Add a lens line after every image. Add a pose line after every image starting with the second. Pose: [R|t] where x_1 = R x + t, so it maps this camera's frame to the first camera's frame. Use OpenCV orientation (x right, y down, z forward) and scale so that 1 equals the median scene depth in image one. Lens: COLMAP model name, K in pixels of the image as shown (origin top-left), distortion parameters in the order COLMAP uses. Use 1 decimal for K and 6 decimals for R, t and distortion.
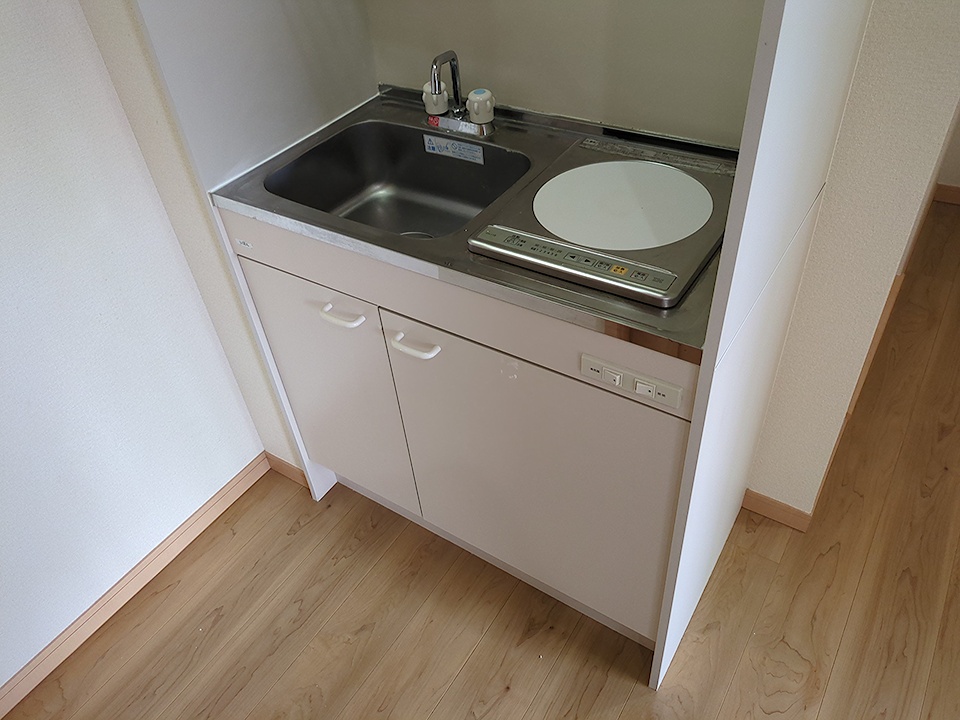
lens RADIAL K [[718.2, 0, 471.9], [0, 718.2, 356.6], [0, 0, 1]] dist [0.019674, -0.016822]
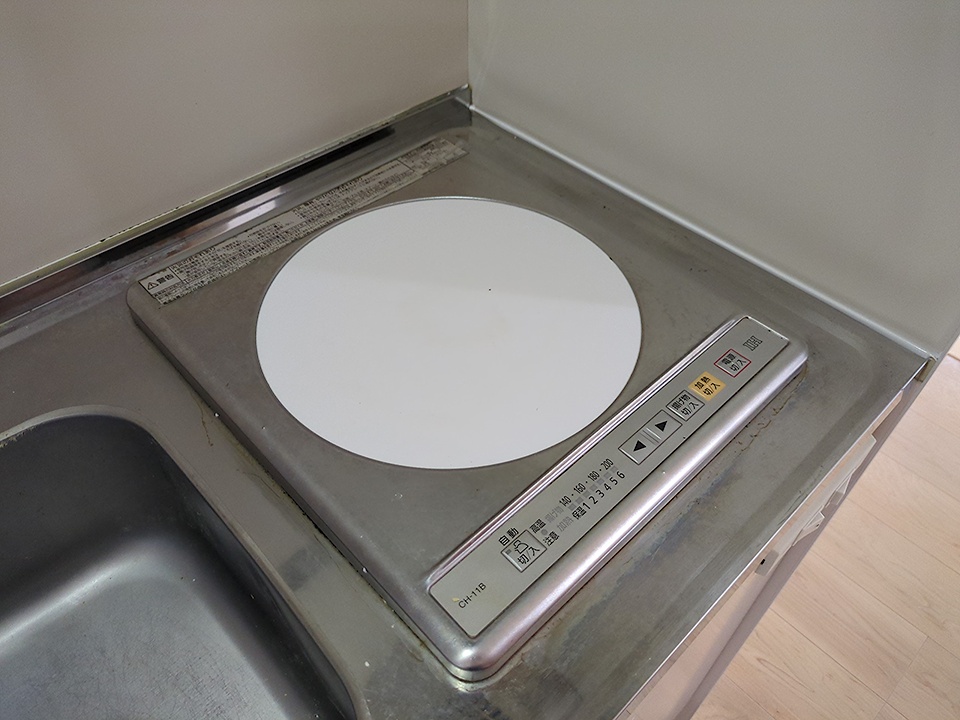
lens RADIAL K [[718.2, 0, 477.8], [0, 718.2, 361.9], [0, 0, 1]] dist [0.019674, -0.016822]
pose [[0.213190, -0.657300, 0.722846, -0.116459], [0.620737, 0.662463, 0.419318, -0.303963], [-0.754477, 0.359303, 0.549241, 0.602923]]
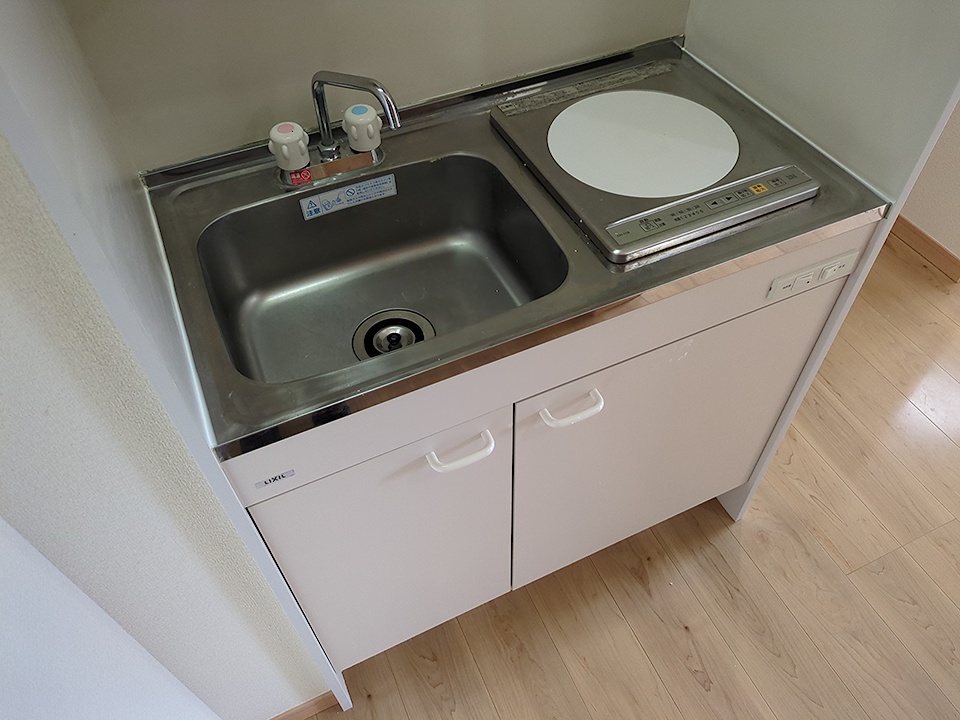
lens RADIAL K [[718.2, 0, 481.2], [0, 718.2, 361.3], [0, 0, 1]] dist [0.019674, -0.016822]
pose [[0.517070, -0.600551, 0.609899, -0.520464], [0.545497, 0.780304, 0.305874, -0.315855], [-0.659600, 0.174540, 0.731070, 0.408127]]
